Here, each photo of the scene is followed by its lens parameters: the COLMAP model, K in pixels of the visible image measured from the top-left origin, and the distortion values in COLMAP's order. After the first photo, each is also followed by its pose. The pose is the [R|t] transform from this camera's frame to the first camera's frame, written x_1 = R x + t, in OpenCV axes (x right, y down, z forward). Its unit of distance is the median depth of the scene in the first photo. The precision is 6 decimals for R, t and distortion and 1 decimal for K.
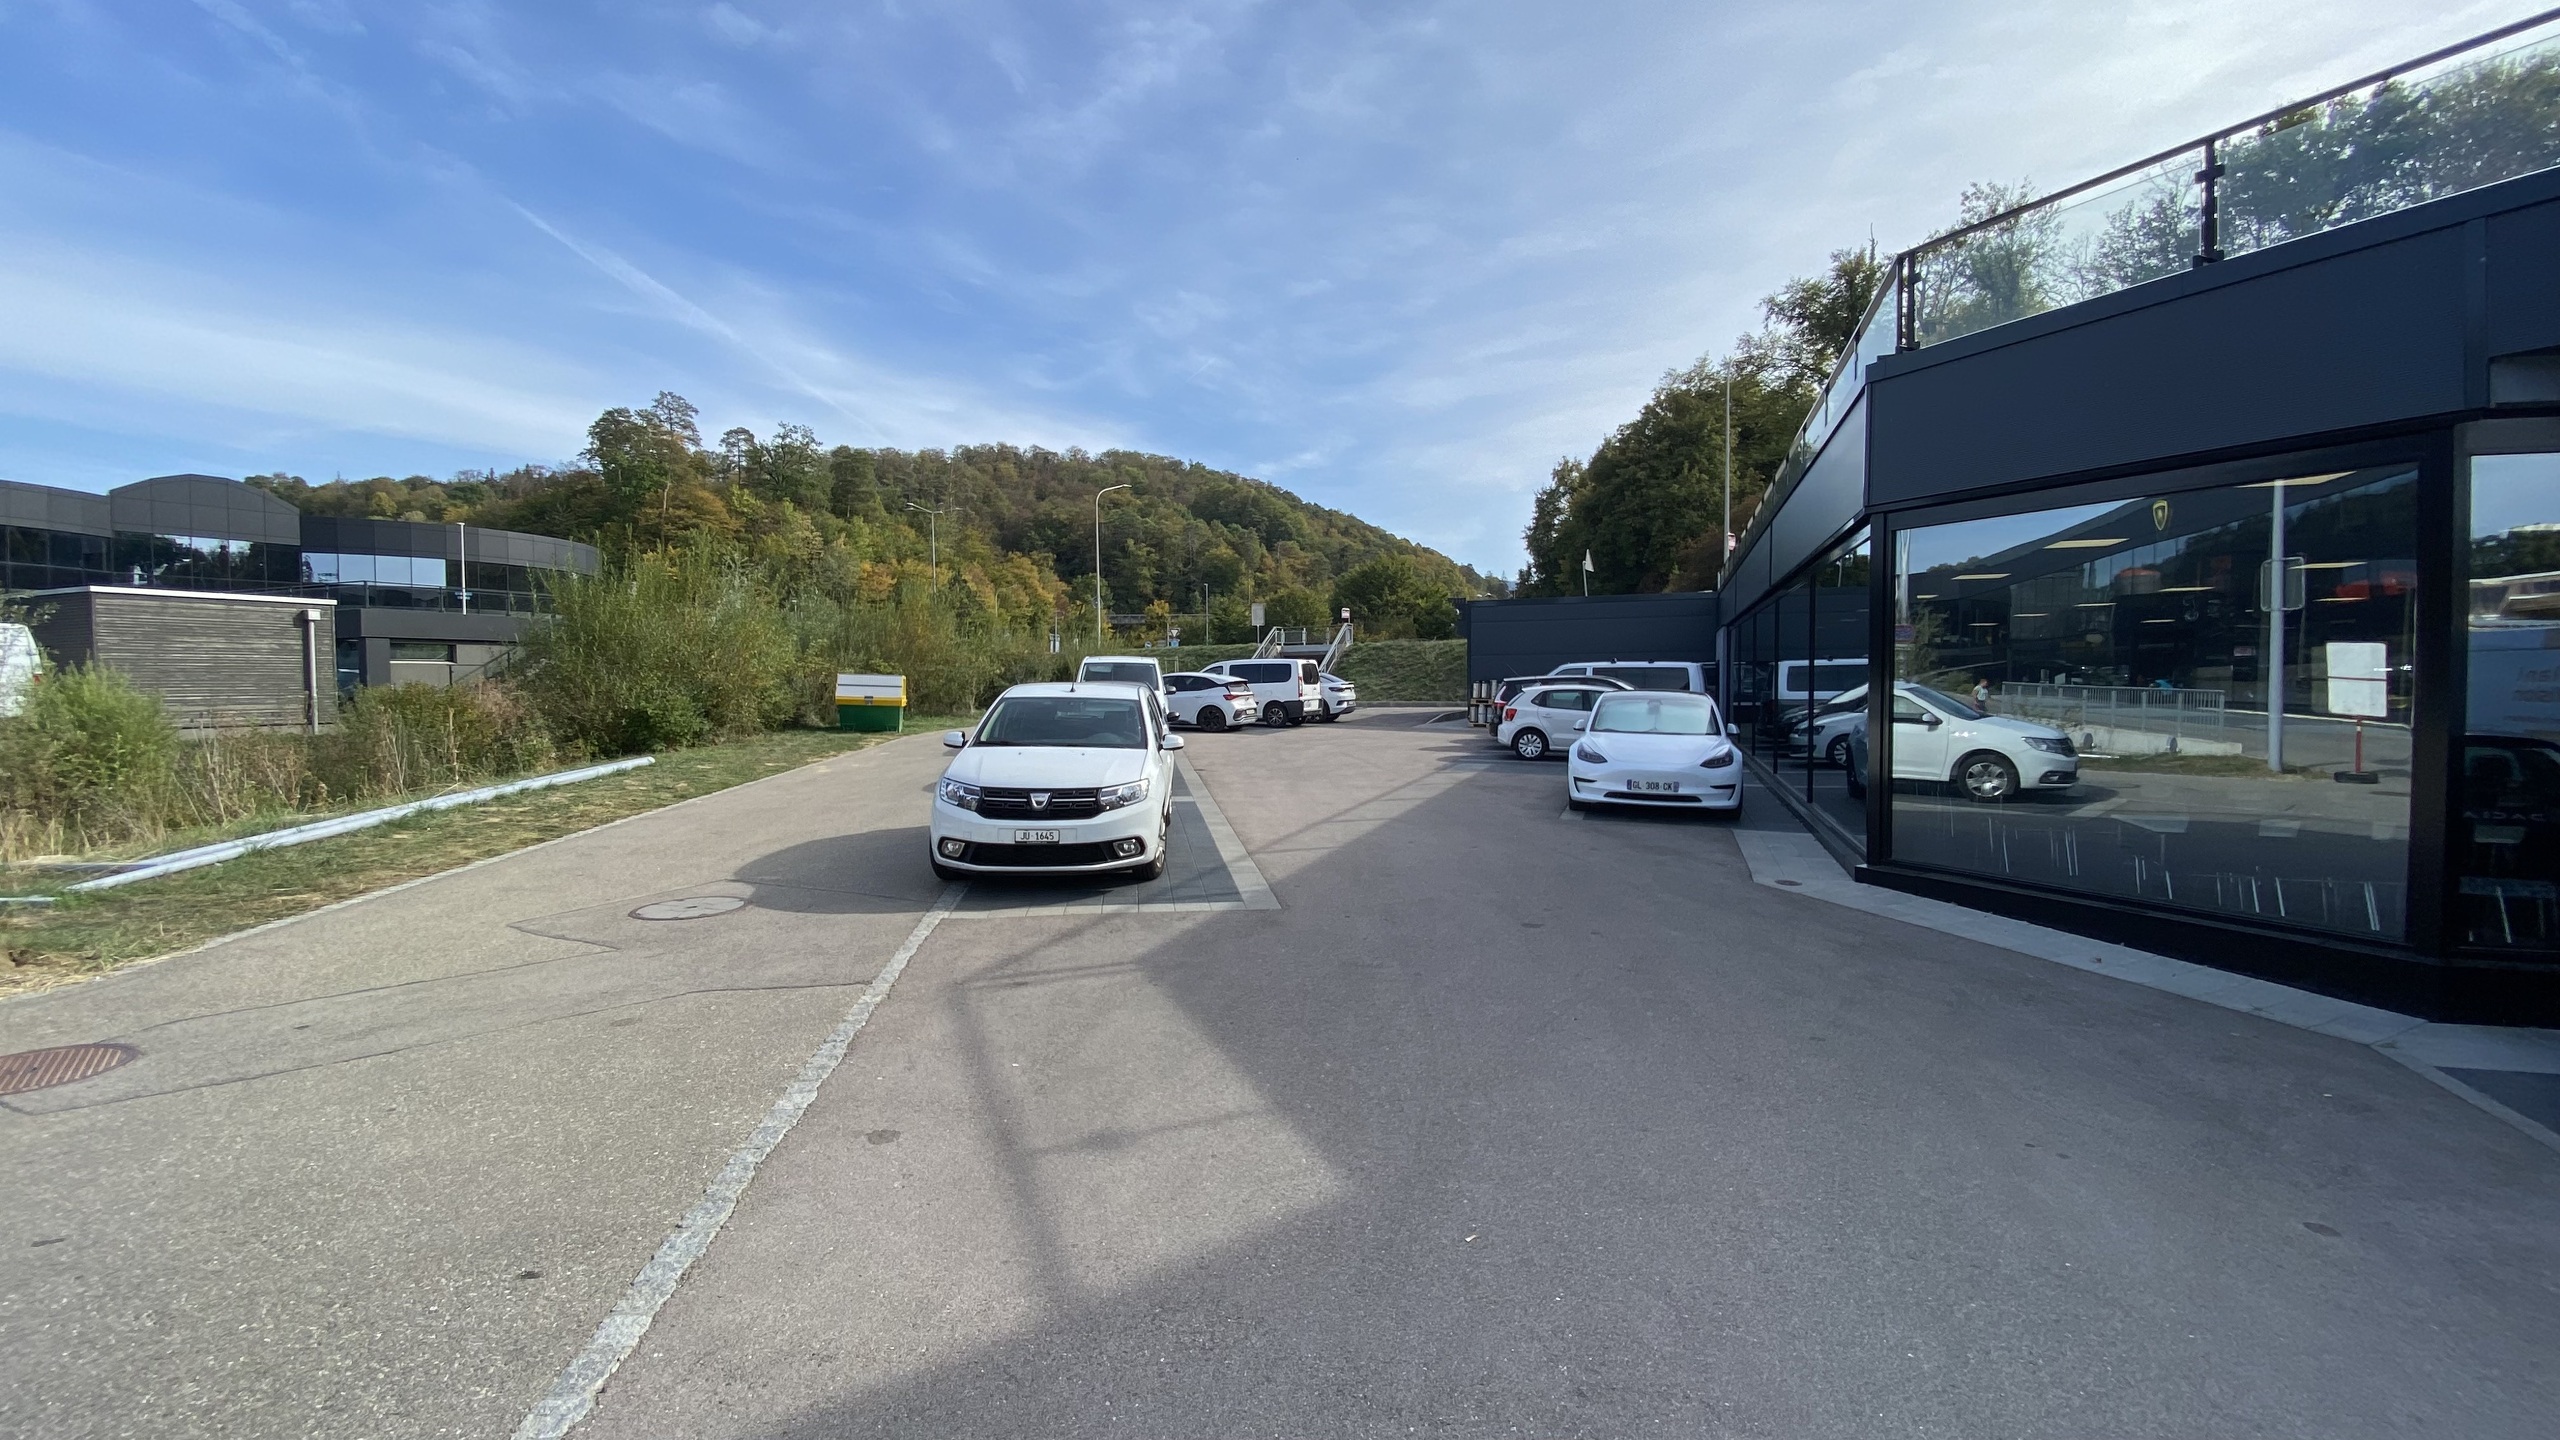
lens RADIAL K [[988.9, 0, 1271.1], [0, 988.9, 730.6], [0, 0, 1]] dist [0.013374, -0.031162]
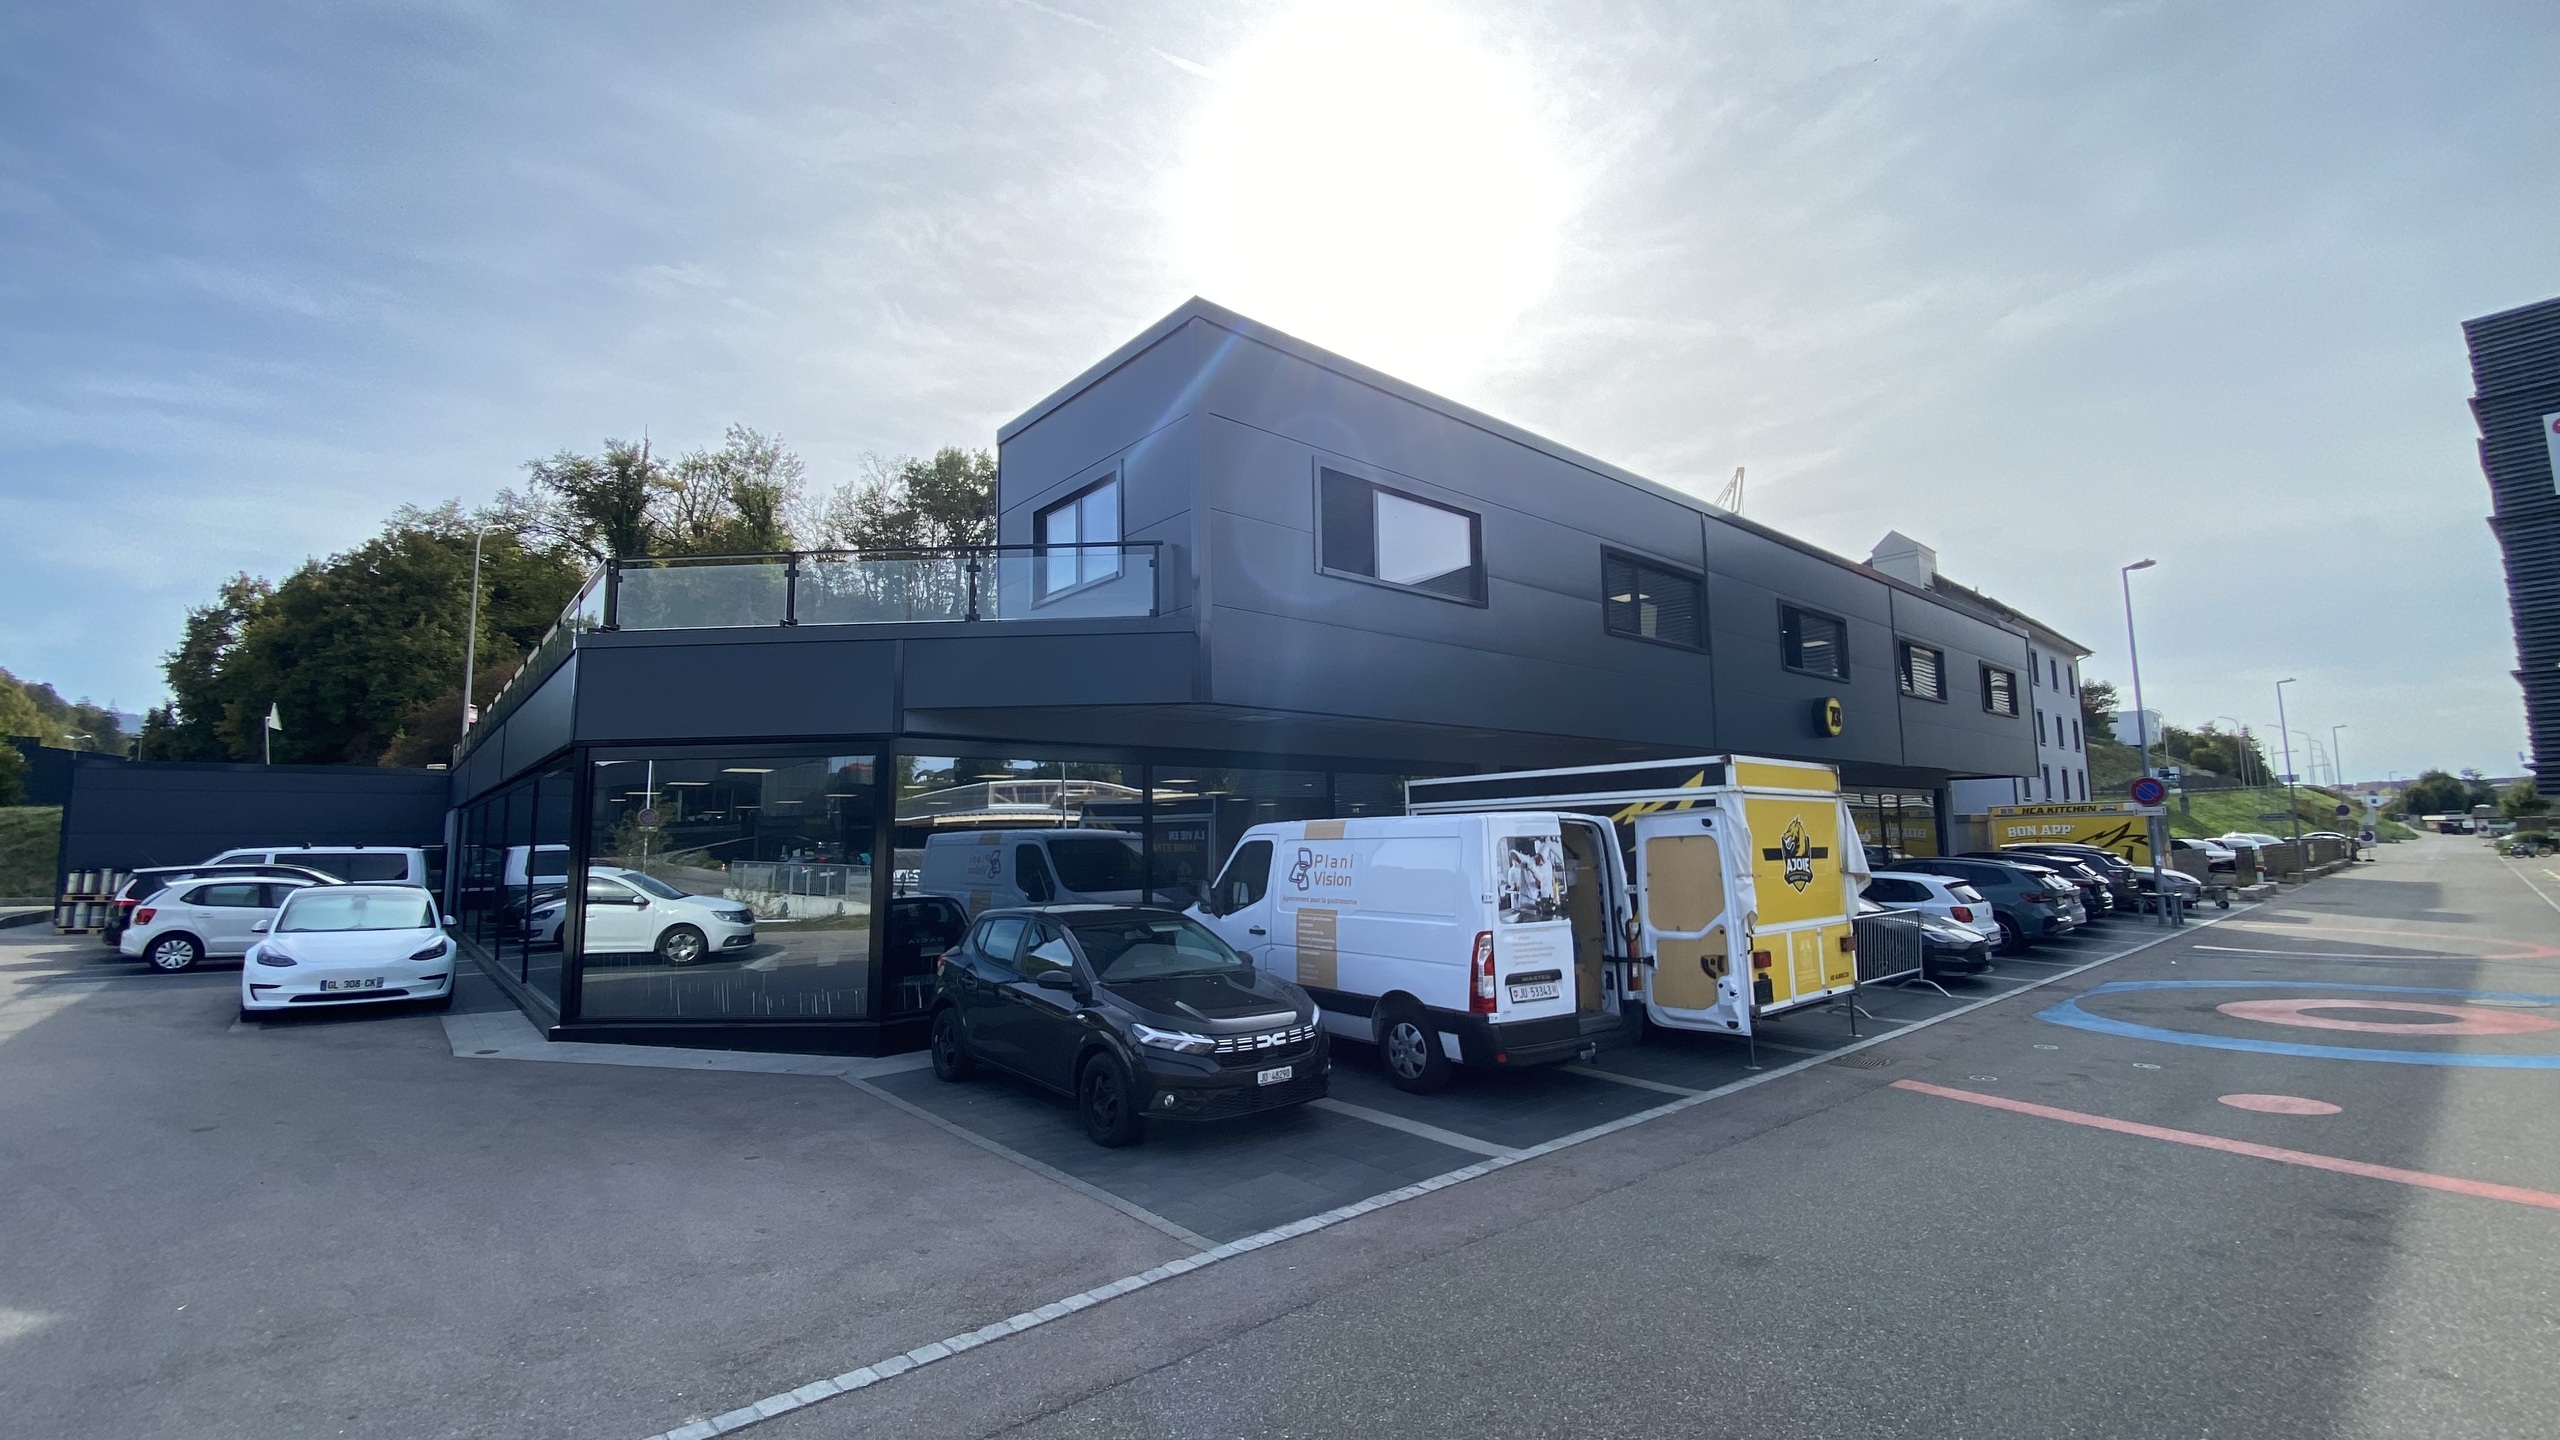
lens RADIAL K [[1042.4, 0, 1285.9], [0, 1042.4, 717.5], [0, 0, 1]] dist [0.015856, -0.017658]
pose [[0.463427, 0.101027, 0.880357, -0.074601], [0.055039, 0.988280, -0.142385, -0.004733], [-0.884424, 0.114439, 0.452435, -0.192985]]
